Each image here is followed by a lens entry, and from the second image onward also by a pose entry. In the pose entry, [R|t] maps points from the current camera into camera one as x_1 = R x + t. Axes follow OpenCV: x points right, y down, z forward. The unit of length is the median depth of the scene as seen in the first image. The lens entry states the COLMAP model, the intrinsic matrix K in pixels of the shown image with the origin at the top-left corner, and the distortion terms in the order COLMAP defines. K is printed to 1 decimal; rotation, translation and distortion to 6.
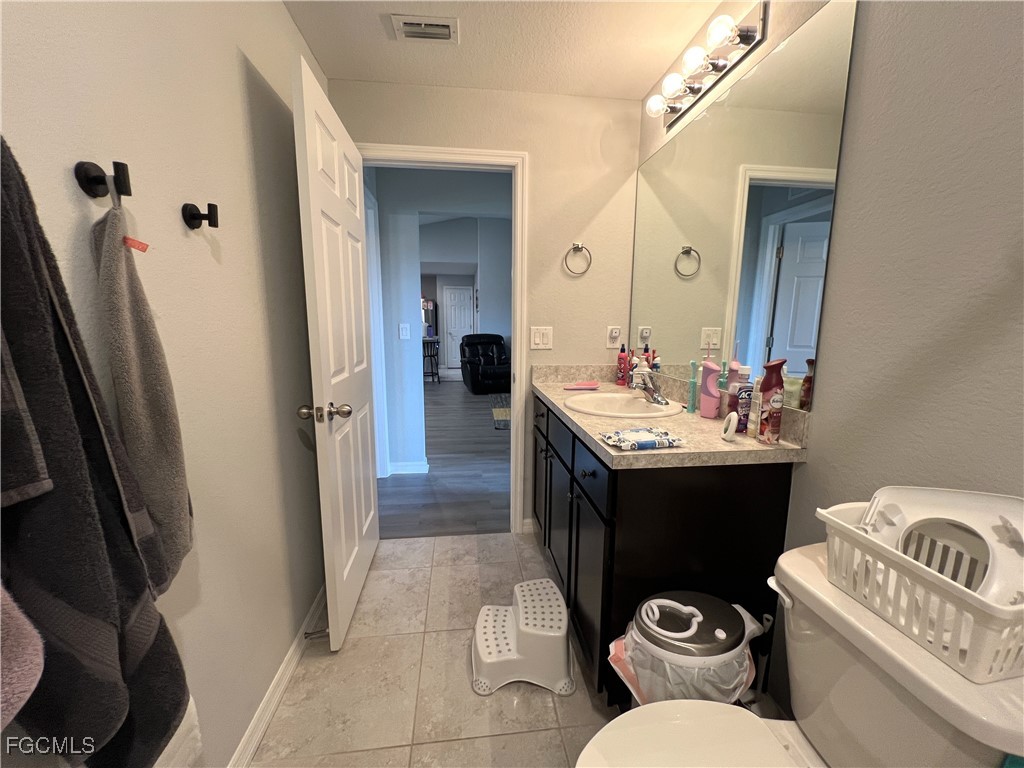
lens RADIAL K [[411.2, 0, 510.7], [0, 411.2, 385.1], [0, 0, 1]] dist [-0.001430, 0.000268]
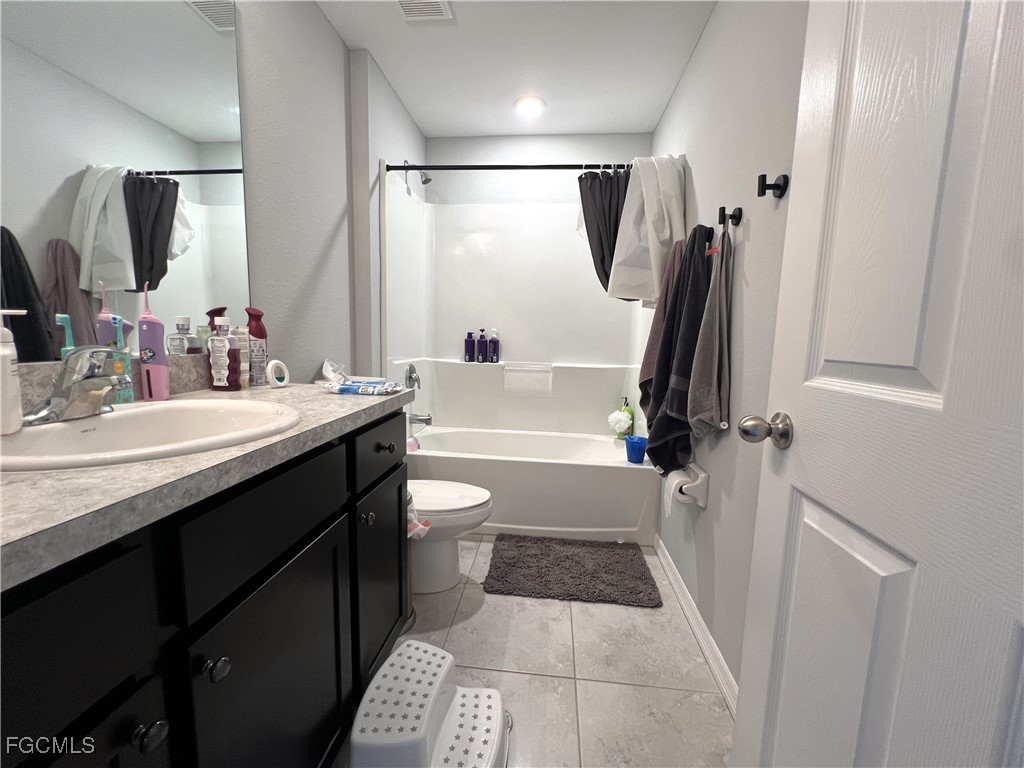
lens RADIAL K [[411.2, 0, 510.7], [0, 411.2, 385.1], [0, 0, 1]] dist [-0.001430, 0.000268]
pose [[-0.974821, -0.060103, 0.214738, -0.220384], [0.001695, 0.960966, 0.276661, -0.135612], [-0.222984, 0.270059, -0.936668, 1.544596]]
